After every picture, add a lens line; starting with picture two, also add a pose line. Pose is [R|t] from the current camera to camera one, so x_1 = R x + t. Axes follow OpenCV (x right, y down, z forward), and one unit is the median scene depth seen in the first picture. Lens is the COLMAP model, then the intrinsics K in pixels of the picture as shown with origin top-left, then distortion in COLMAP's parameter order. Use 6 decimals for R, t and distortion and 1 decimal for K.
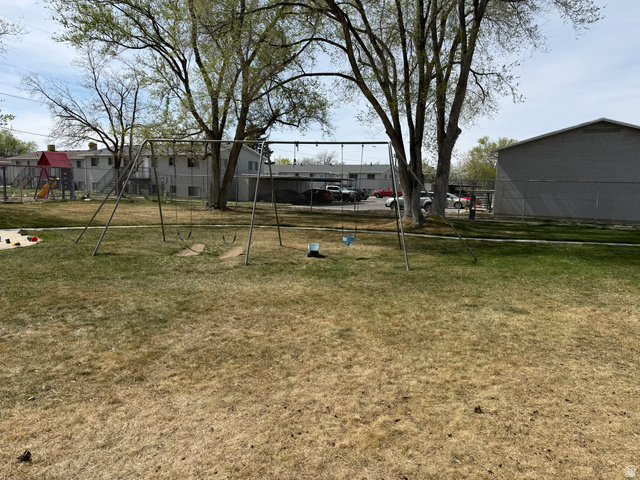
lens RADIAL K [[442.4, 0, 319.4], [0, 442.4, 250.1], [0, 0, 1]] dist [-0.001199, -0.022753]
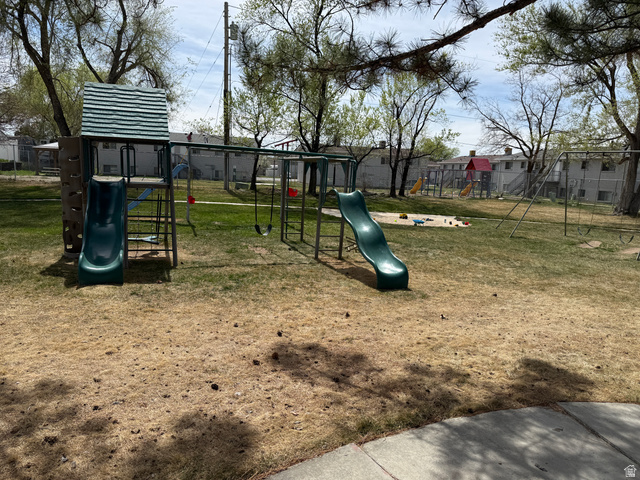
lens RADIAL K [[442.4, 0, 319.4], [0, 442.4, 250.1], [0, 0, 1]] dist [-0.001199, -0.022753]
pose [[0.658714, 0.134764, -0.740226, 0.044347], [-0.137803, 0.988796, 0.057390, 0.018844], [0.739666, 0.064202, 0.669904, -0.128233]]
